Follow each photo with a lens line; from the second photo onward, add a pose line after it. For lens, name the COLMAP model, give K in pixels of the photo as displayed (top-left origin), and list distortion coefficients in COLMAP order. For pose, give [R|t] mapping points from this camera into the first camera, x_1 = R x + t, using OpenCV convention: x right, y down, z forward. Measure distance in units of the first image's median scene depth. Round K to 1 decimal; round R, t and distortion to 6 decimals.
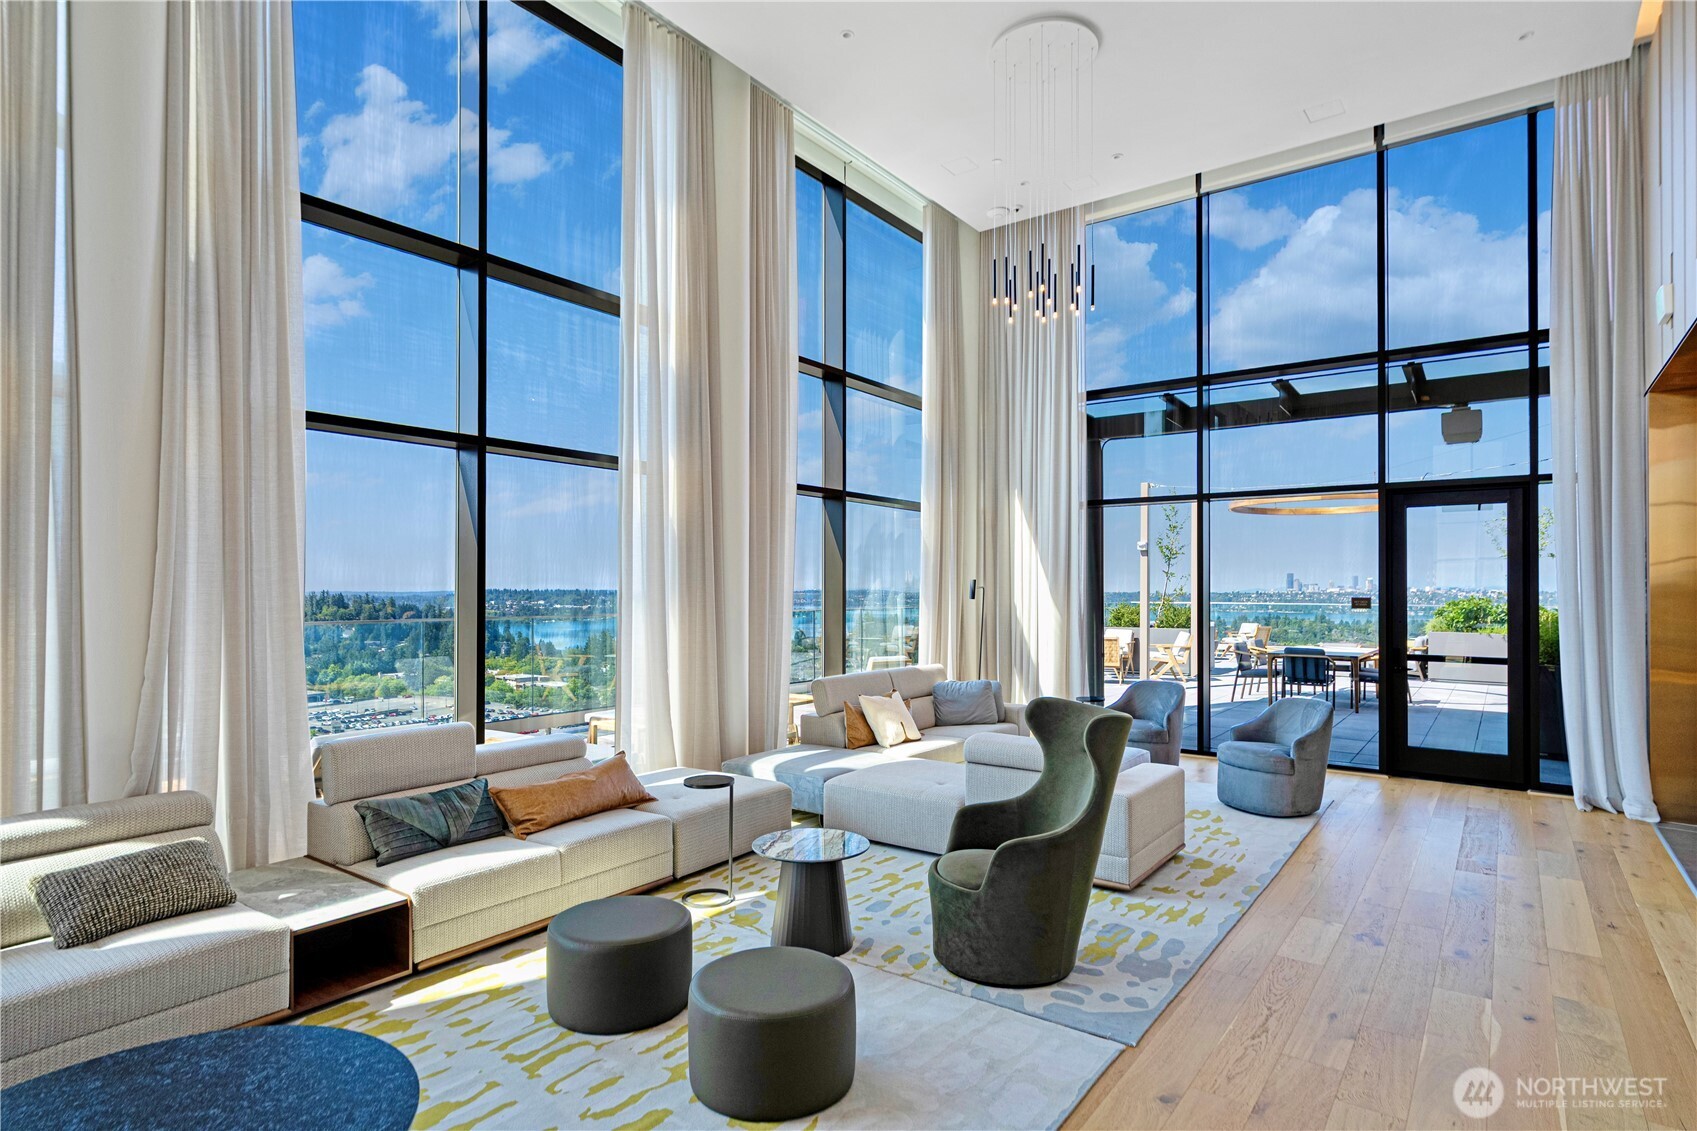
lens RADIAL K [[945.5, 0, 848.3], [0, 945.5, 582.1], [0, 0, 1]] dist [-0.000185, 0.000047]
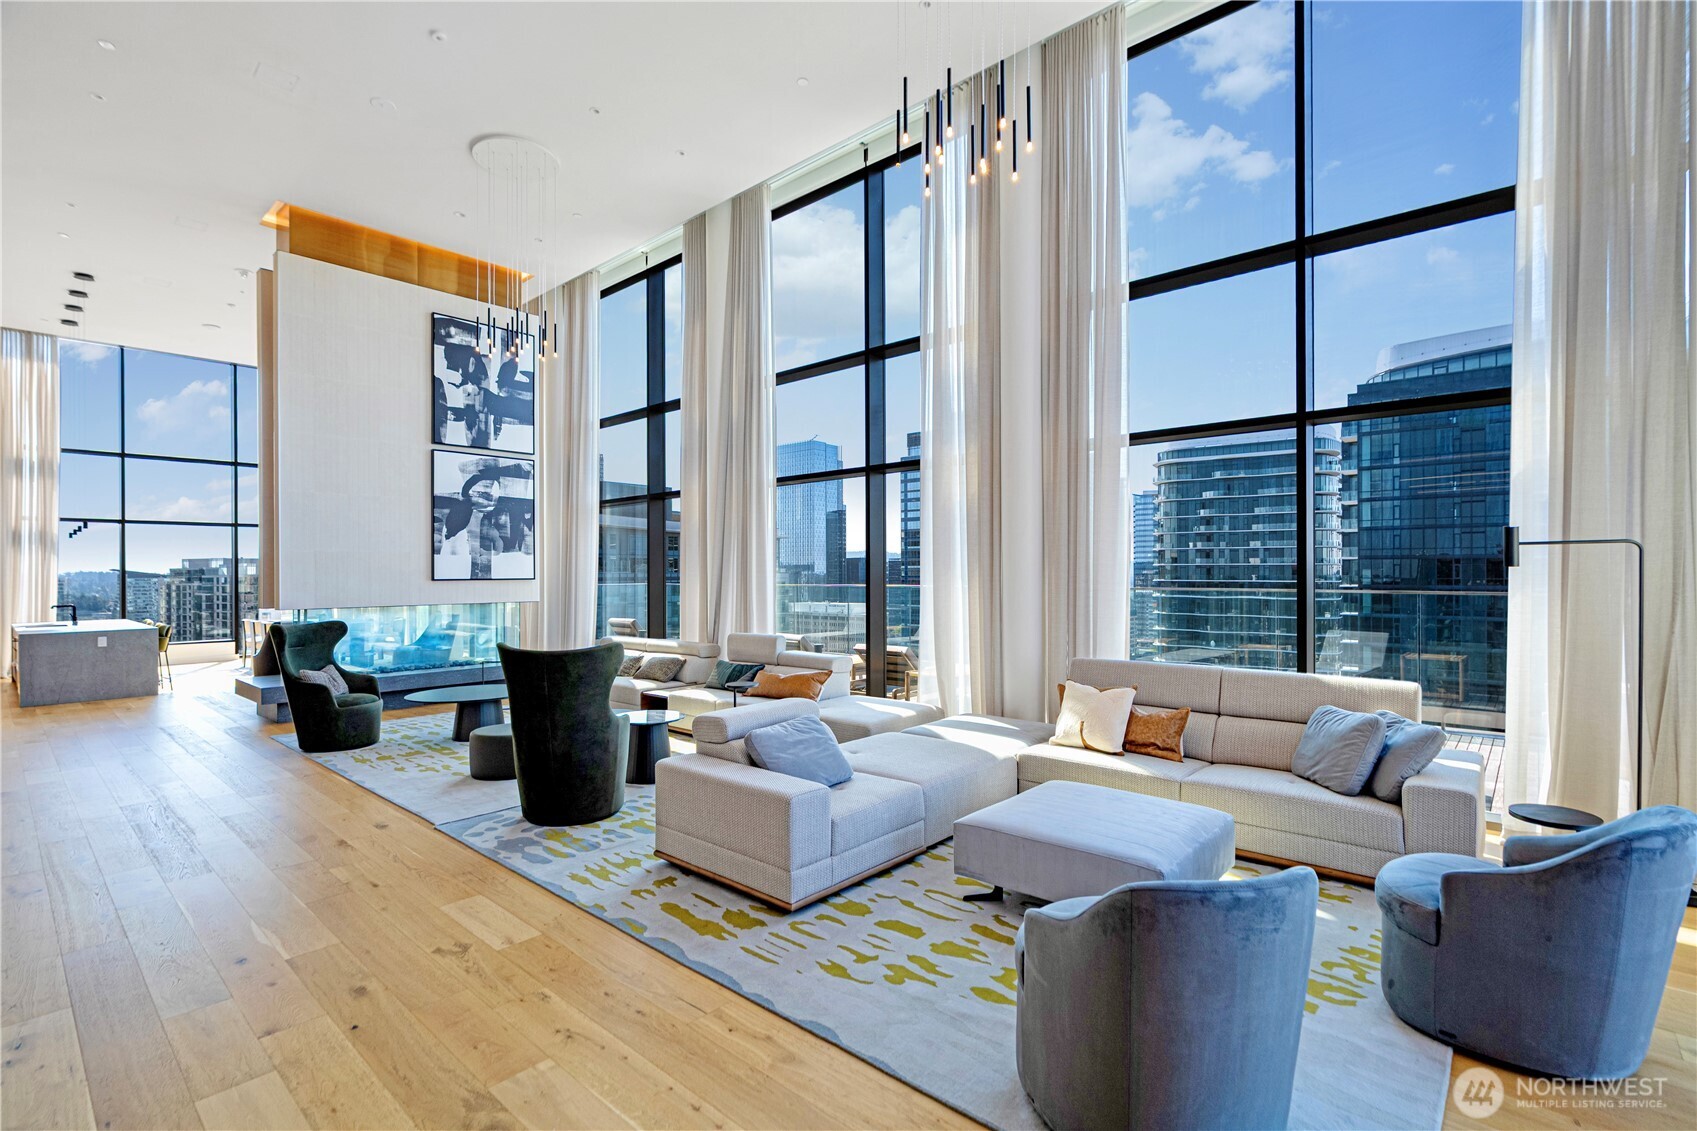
lens RADIAL K [[769.8, 0, 851.0], [0, 769.8, 572.6], [0, 0, 1]] dist [-0.000620, -0.000099]
pose [[-0.114746, -0.000399, -0.993395, 0.897085], [0.019559, 0.999805, -0.002660, 0.019081], [0.993202, -0.019735, -0.114716, 1.064809]]
